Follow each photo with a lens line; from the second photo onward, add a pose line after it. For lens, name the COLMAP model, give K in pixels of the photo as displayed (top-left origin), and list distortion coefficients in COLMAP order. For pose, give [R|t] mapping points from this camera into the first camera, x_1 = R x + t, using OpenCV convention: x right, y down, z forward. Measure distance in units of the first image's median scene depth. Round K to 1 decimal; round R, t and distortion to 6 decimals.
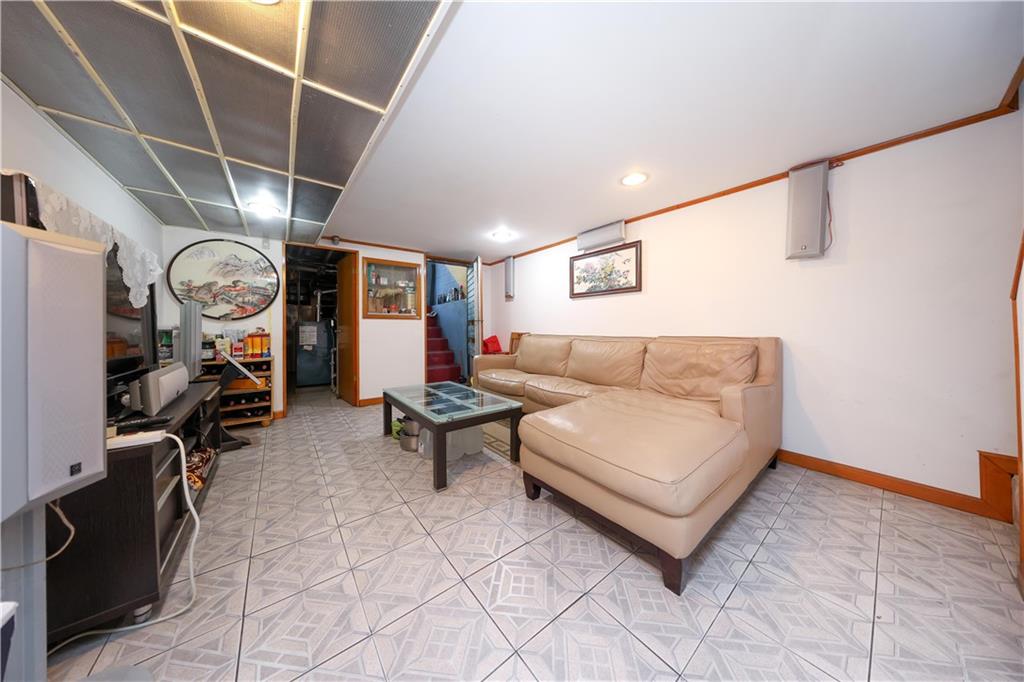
lens RADIAL K [[293.9, 0, 511.4], [0, 293.9, 333.4], [0, 0, 1]] dist [0.000071, 0.000008]
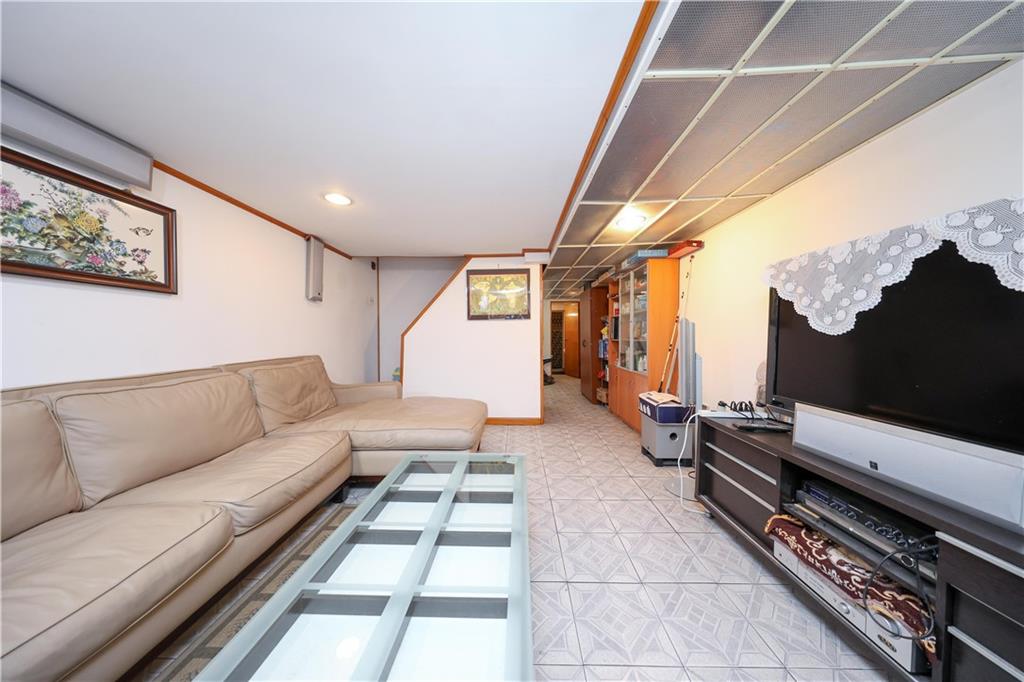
lens RADIAL K [[293.9, 0, 509.3], [0, 293.9, 340.4], [0, 0, 1]] dist [0.000071, 0.000008]
pose [[-0.770589, -0.011125, 0.637235, -0.451450], [0.008068, 0.999597, 0.027207, -0.056785], [-0.637281, 0.026107, -0.770189, 0.975589]]
